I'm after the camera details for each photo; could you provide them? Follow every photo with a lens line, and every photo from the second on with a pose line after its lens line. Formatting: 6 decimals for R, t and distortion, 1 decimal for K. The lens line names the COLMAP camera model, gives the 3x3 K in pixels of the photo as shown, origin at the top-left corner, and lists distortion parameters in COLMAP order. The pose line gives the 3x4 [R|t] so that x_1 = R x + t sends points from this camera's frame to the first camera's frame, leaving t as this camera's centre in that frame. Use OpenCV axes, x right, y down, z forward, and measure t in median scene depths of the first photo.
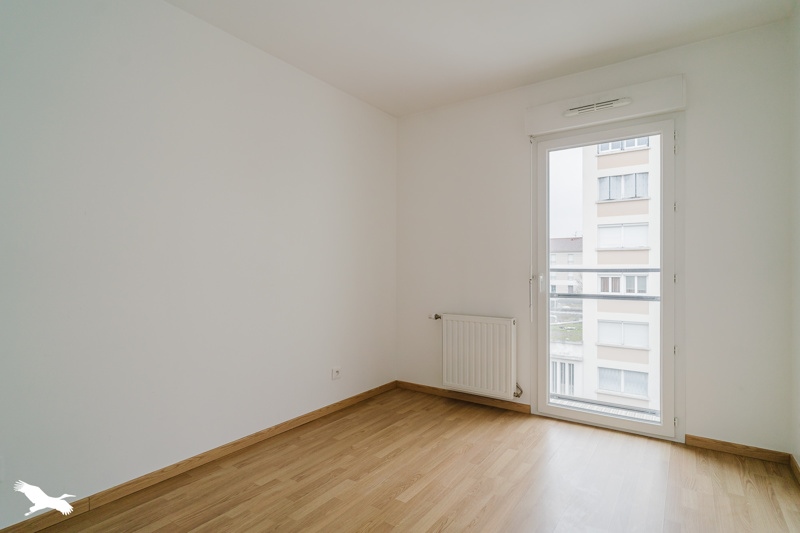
lens RADIAL K [[433.6, 0, 394.3], [0, 433.6, 264.4], [0, 0, 1]] dist [-0.000010, 0.002746]
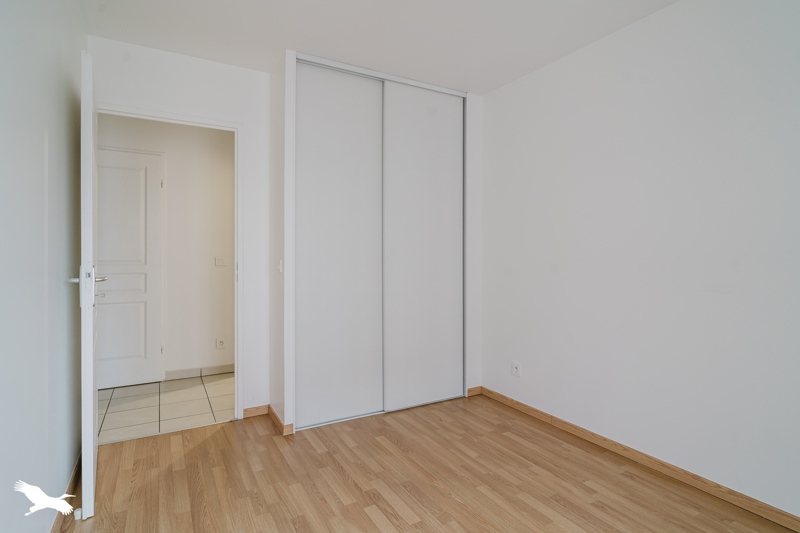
lens RADIAL K [[433.6, 0, 403.9], [0, 433.6, 274.6], [0, 0, 1]] dist [-0.000010, 0.002746]
pose [[-0.444847, 0.029191, -0.895131, 0.729429], [-0.005316, 0.999365, 0.035232, 0.004259], [0.895591, 0.020432, -0.444409, 1.047476]]
